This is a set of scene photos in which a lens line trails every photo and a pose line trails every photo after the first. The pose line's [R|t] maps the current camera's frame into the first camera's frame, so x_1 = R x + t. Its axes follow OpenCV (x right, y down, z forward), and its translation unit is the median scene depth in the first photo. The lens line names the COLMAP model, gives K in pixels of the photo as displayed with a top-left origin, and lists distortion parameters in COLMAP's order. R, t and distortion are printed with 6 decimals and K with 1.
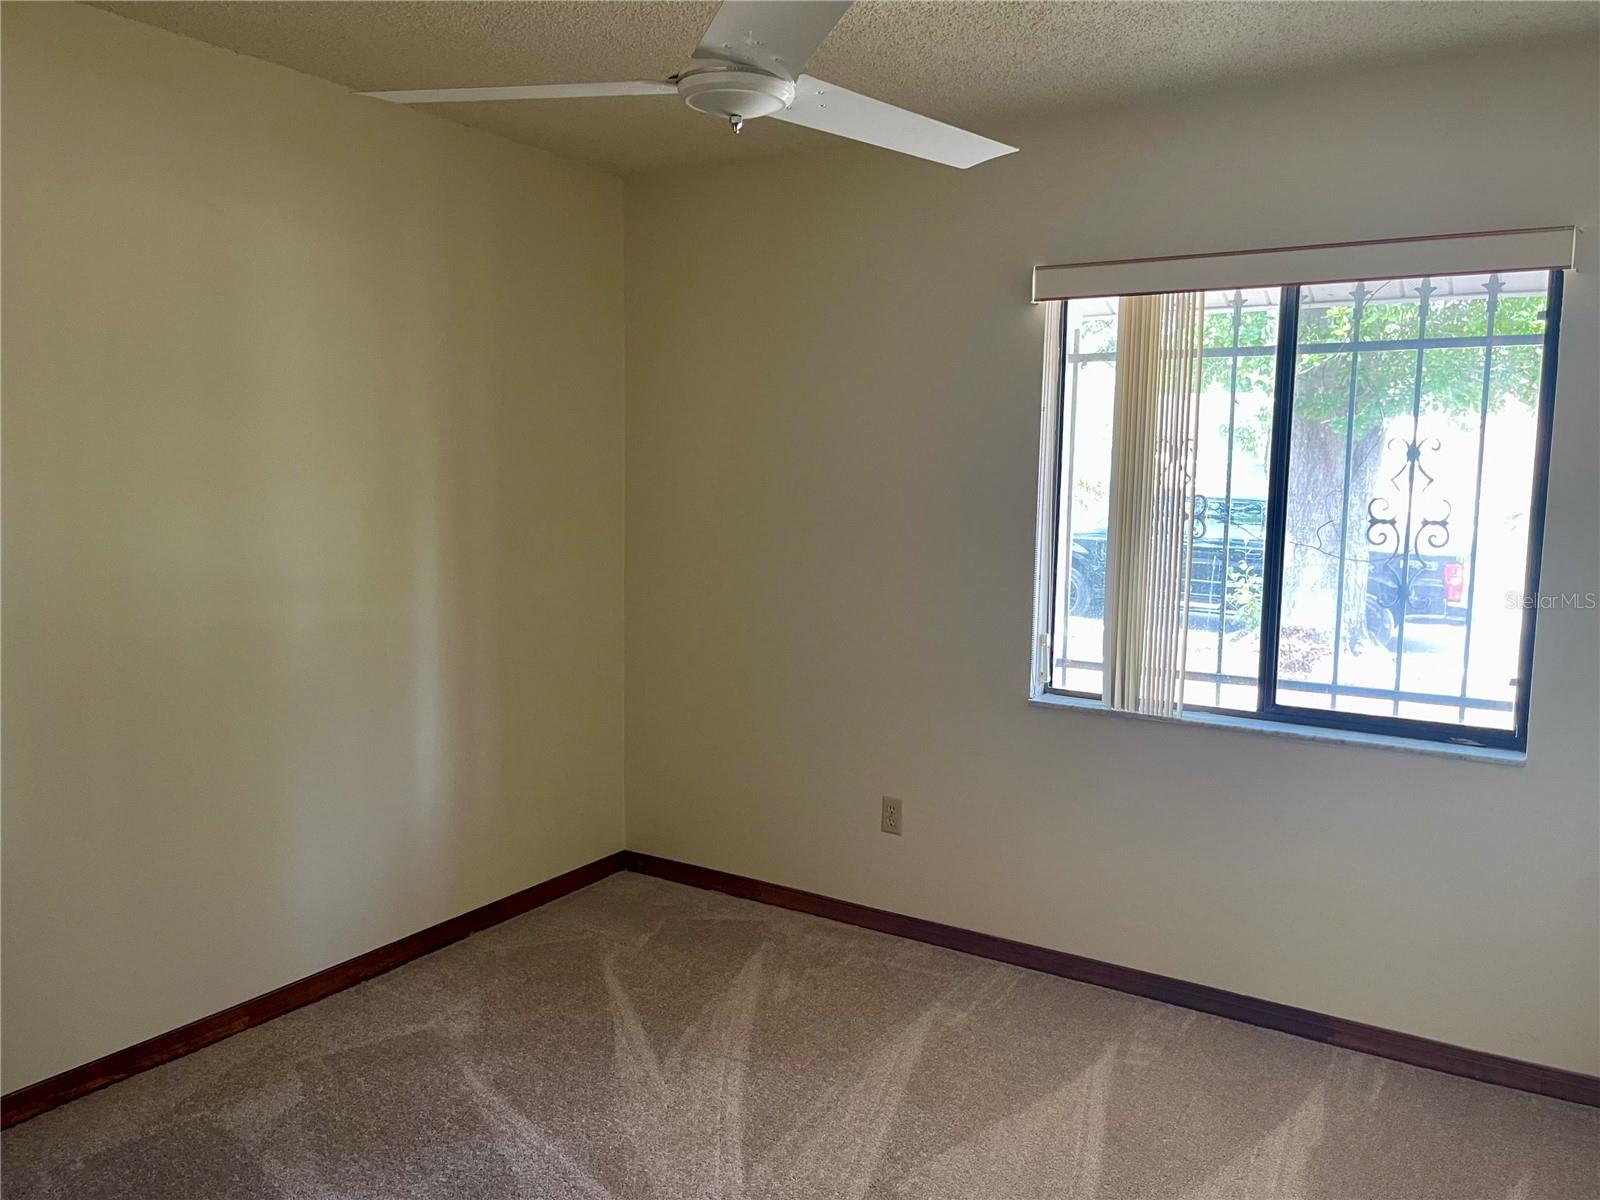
lens RADIAL K [[1403.5, 0, 800.8], [0, 1403.5, 673.8], [0, 0, 1]] dist [0.083978, 0.002084]
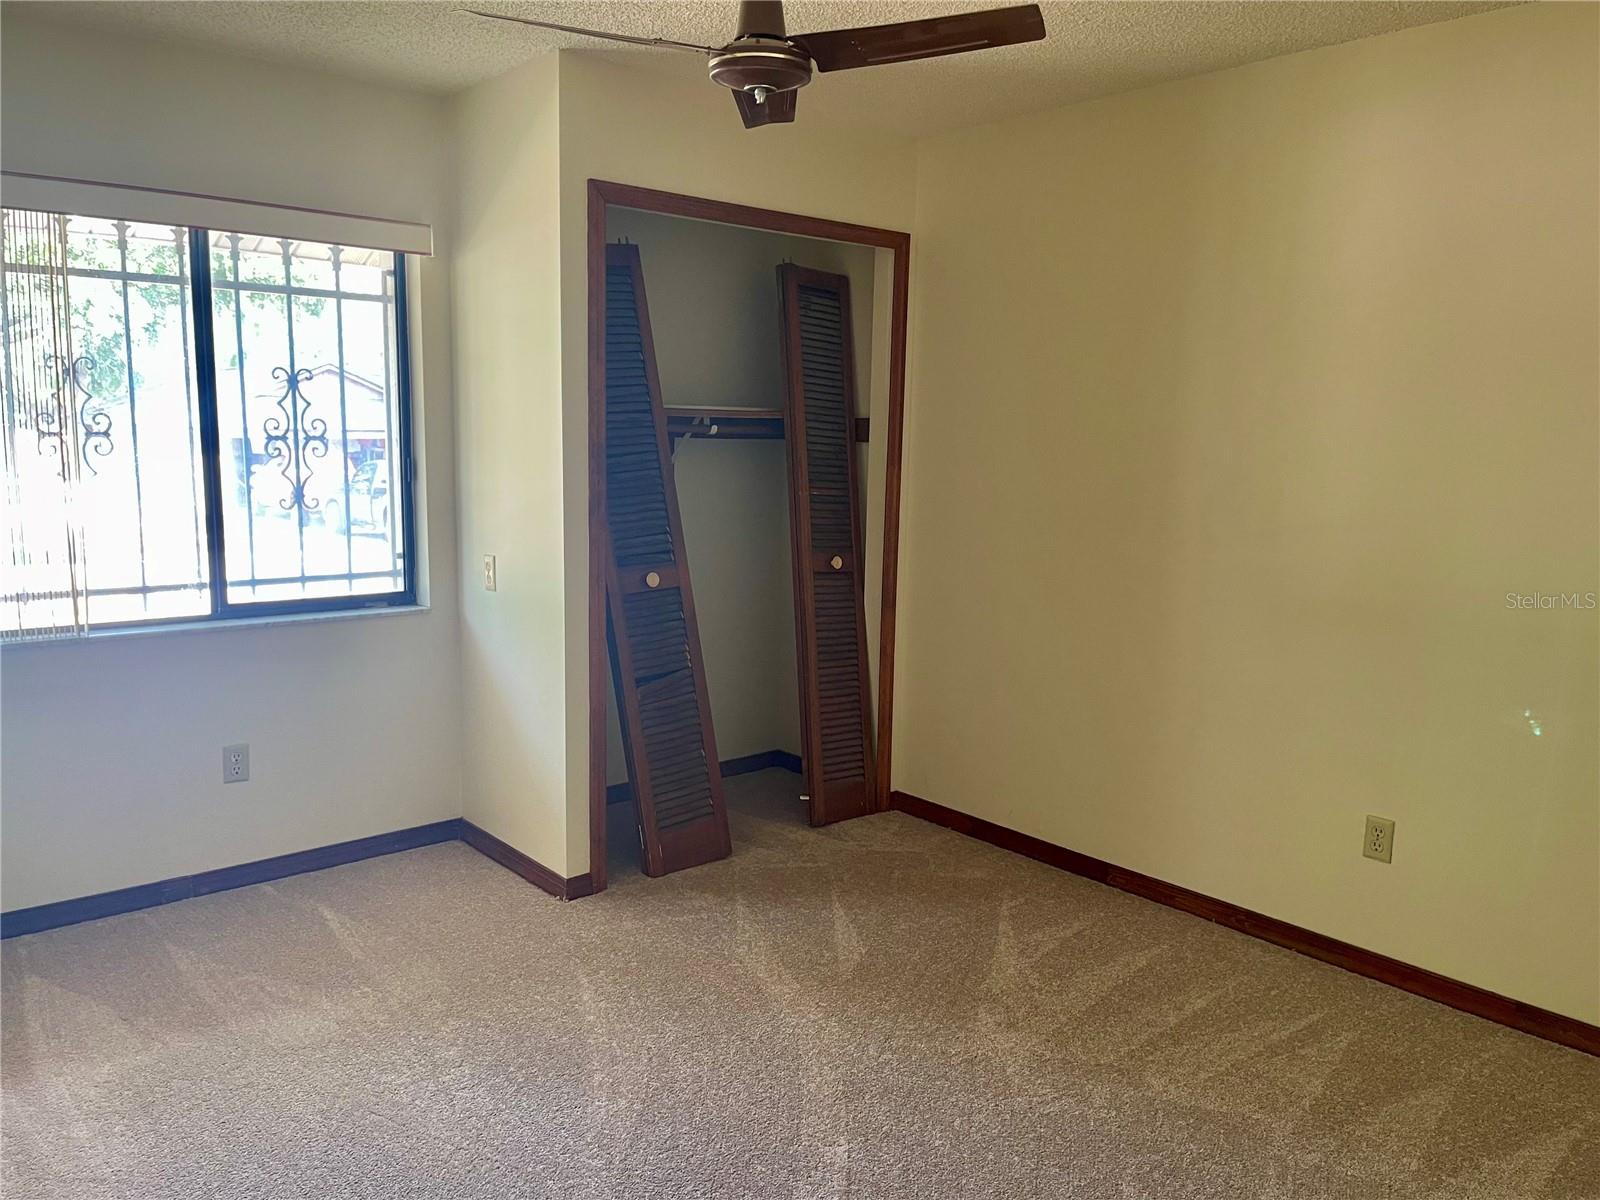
lens RADIAL K [[1232.2, 0, 800.0], [0, 1232.2, 600.0], [0, 0, 1]] dist [0.093093, -0.141045]
pose [[0.249693, -0.162821, 0.954538, -0.506873], [0.118101, 0.983523, 0.136872, -0.064684], [-0.961096, 0.078556, 0.264809, 0.309693]]
